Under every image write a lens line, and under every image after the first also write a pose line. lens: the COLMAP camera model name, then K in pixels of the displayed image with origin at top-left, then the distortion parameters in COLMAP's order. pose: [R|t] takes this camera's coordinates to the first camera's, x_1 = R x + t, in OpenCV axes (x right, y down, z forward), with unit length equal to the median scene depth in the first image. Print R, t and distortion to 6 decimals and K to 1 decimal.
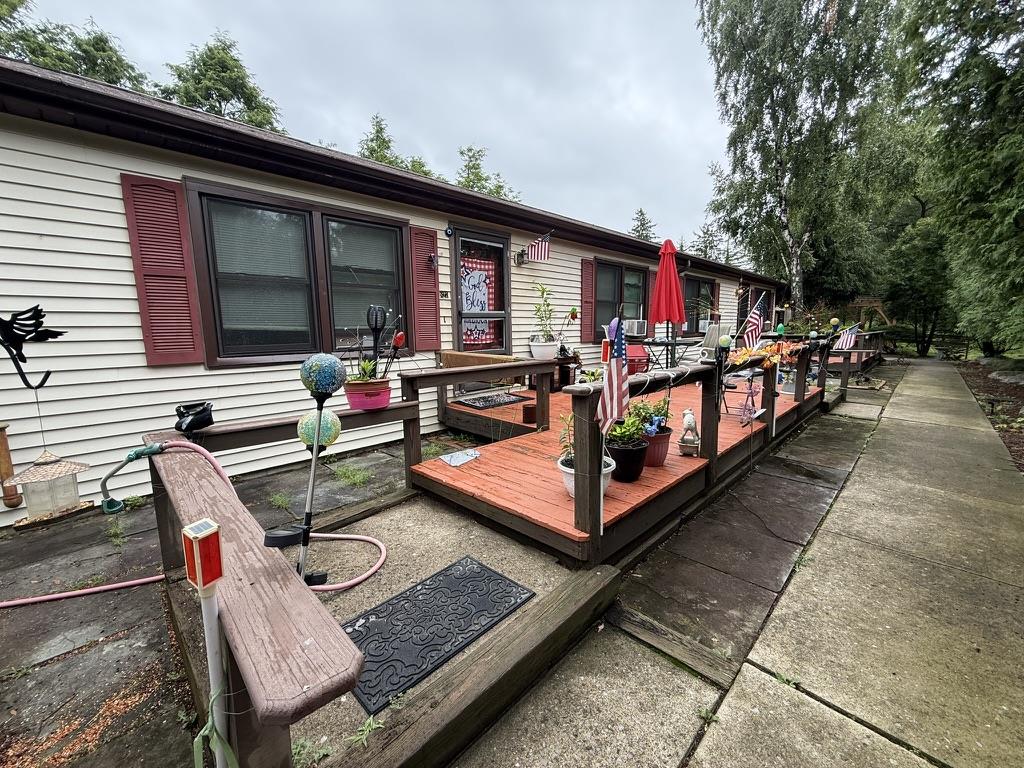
lens RADIAL K [[409.2, 0, 522.6], [0, 409.2, 382.4], [0, 0, 1]] dist [0.001270, -0.000126]
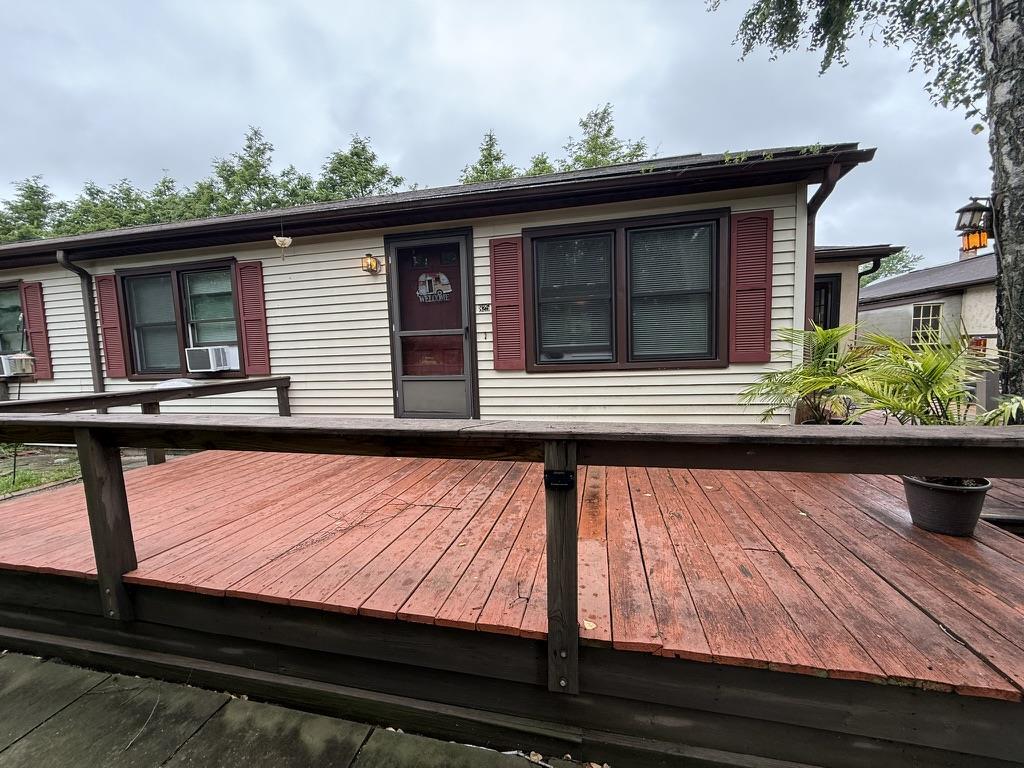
lens RADIAL K [[409.2, 0, 519.8], [0, 409.2, 384.8], [0, 0, 1]] dist [0.001270, -0.000126]
pose [[0.526517, 0.072735, -0.847047, 2.141756], [-0.084130, 0.995901, 0.033222, -0.286624], [0.845992, 0.053770, 0.530478, 2.069558]]
